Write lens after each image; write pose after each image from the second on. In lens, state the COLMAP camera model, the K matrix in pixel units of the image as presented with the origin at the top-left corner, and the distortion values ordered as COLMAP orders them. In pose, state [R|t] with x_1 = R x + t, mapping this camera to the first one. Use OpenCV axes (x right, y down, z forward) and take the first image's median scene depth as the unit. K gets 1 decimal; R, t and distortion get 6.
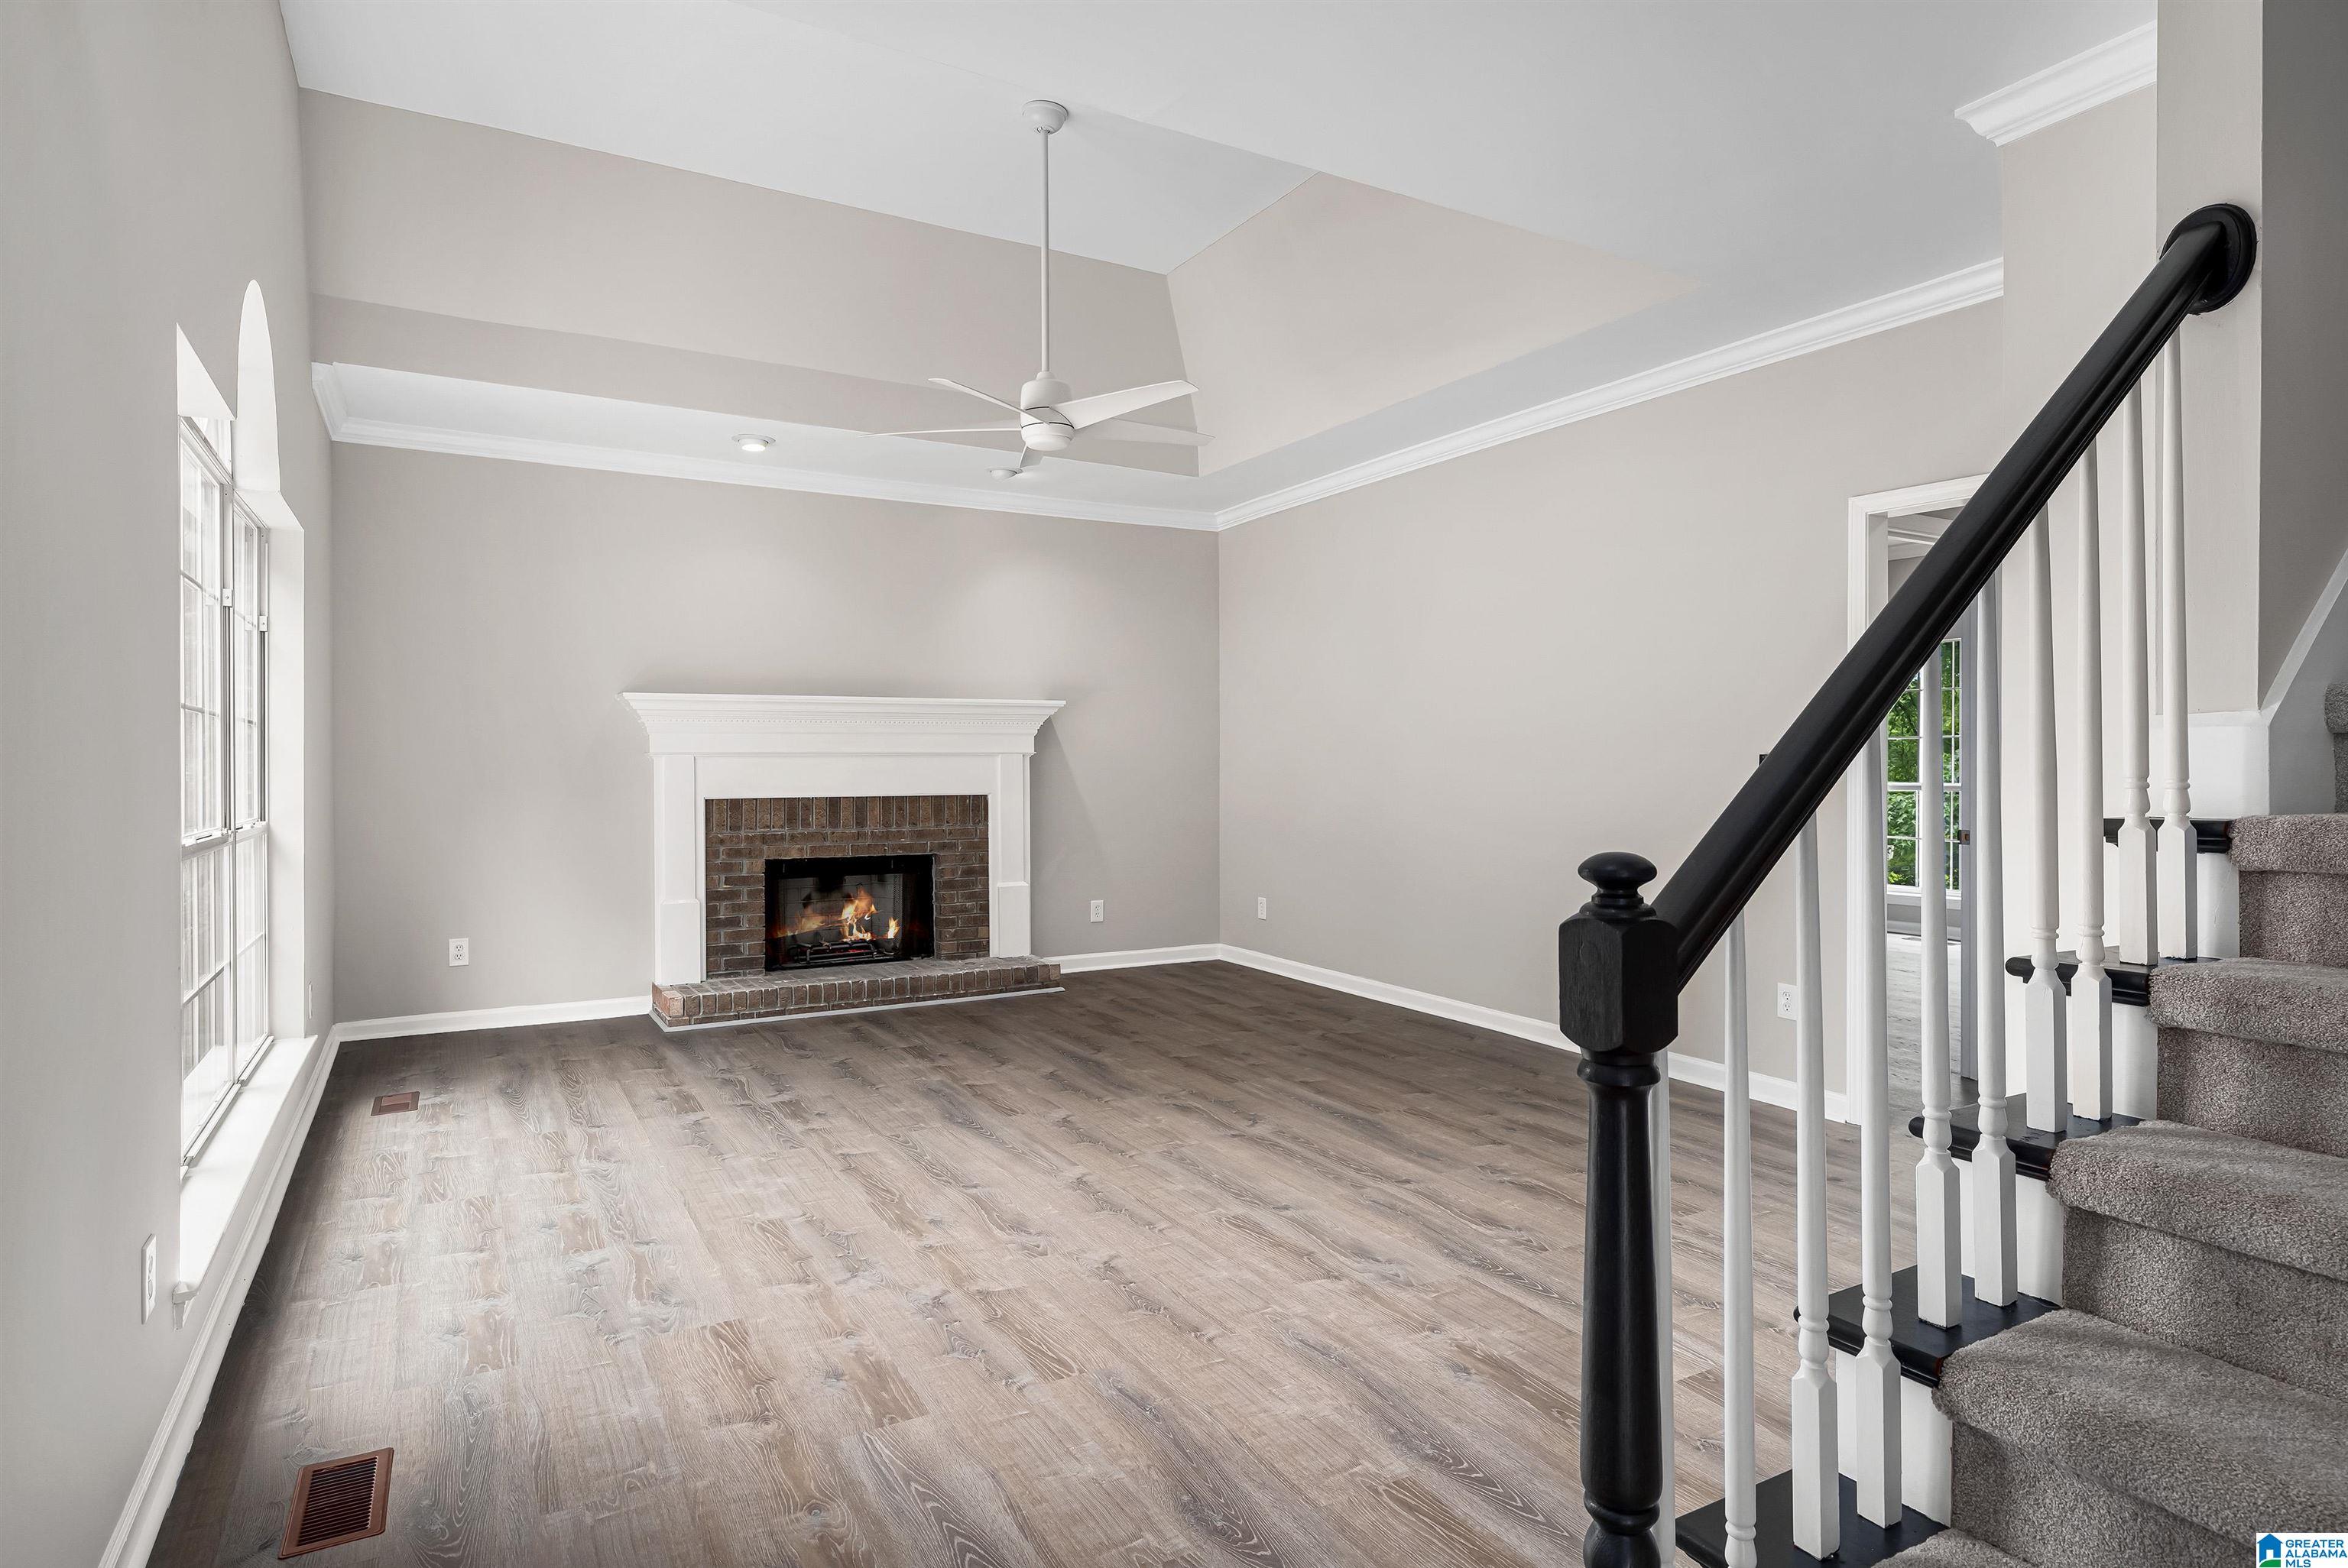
lens RADIAL K [[1291.9, 0, 1176.8], [0, 1291.9, 768.2], [0, 0, 1]] dist [-0.000046, -0.000005]
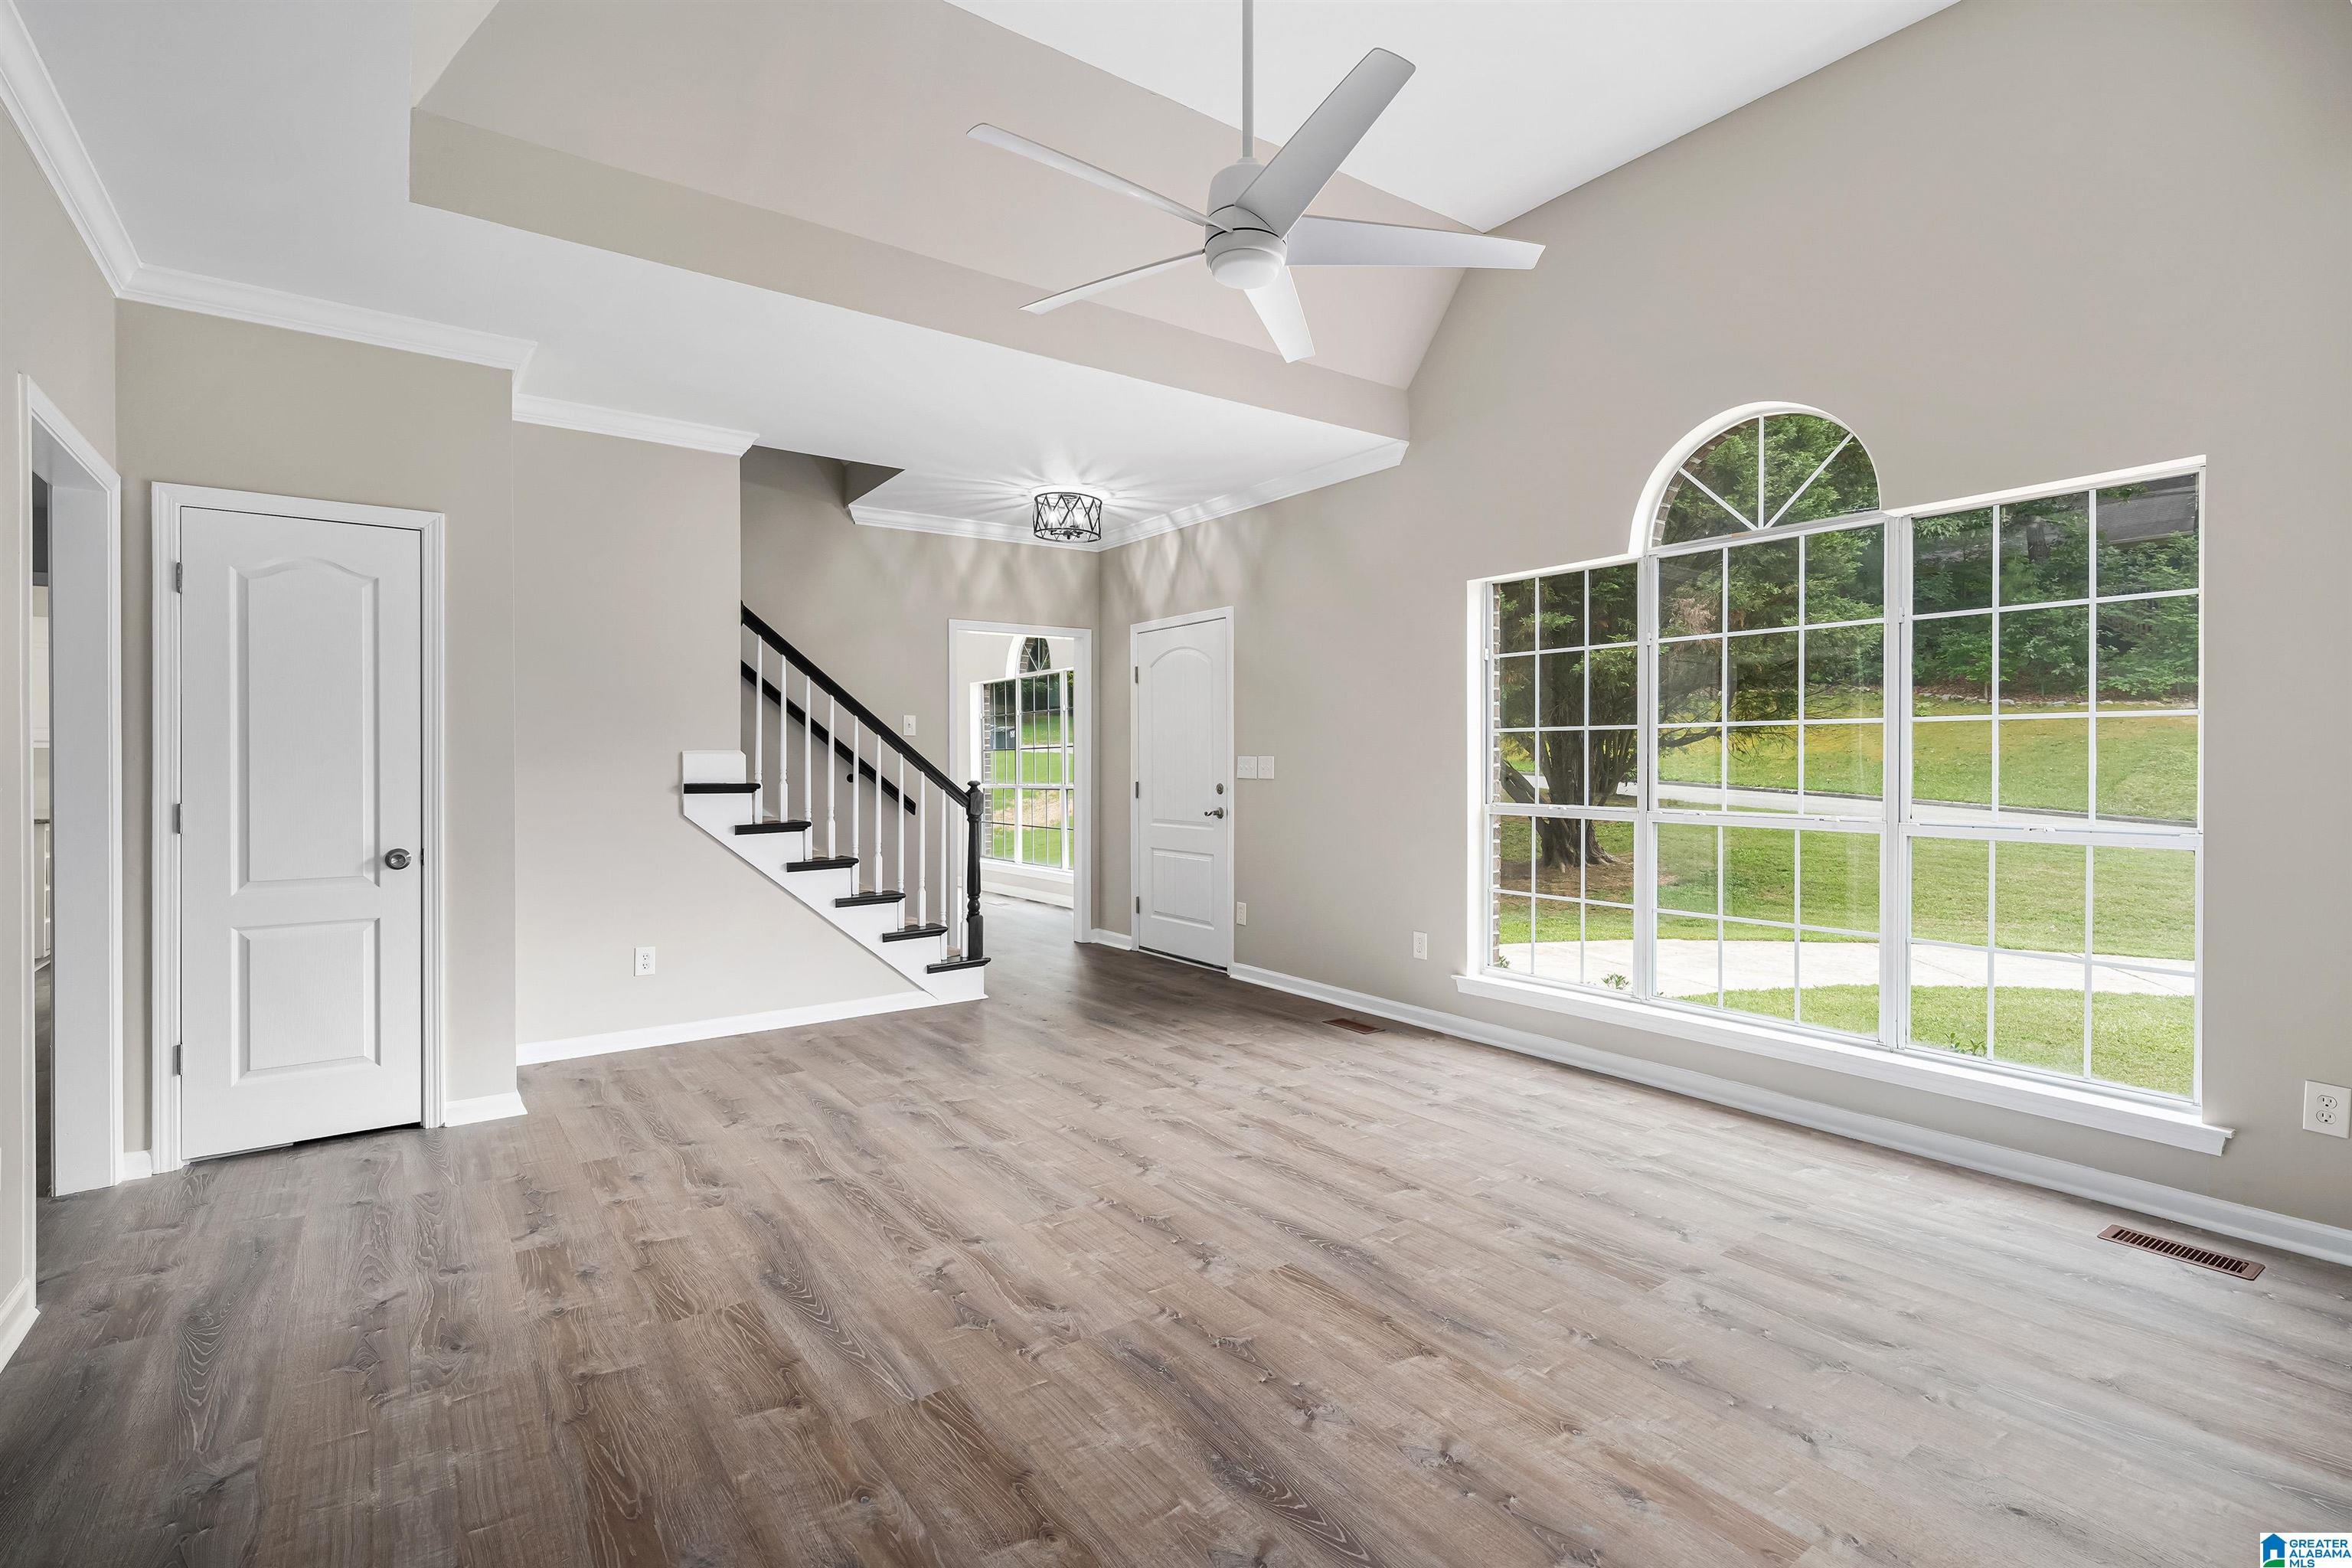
lens RADIAL K [[1121.6, 0, 1174.2], [0, 1121.6, 769.2], [0, 0, 1]] dist [0.000226, 0.000029]
pose [[-0.994607, 0.004471, -0.103620, -0.006757], [0.003219, 0.999920, 0.012238, -0.012672], [0.103666, 0.011838, -0.994542, 2.011068]]
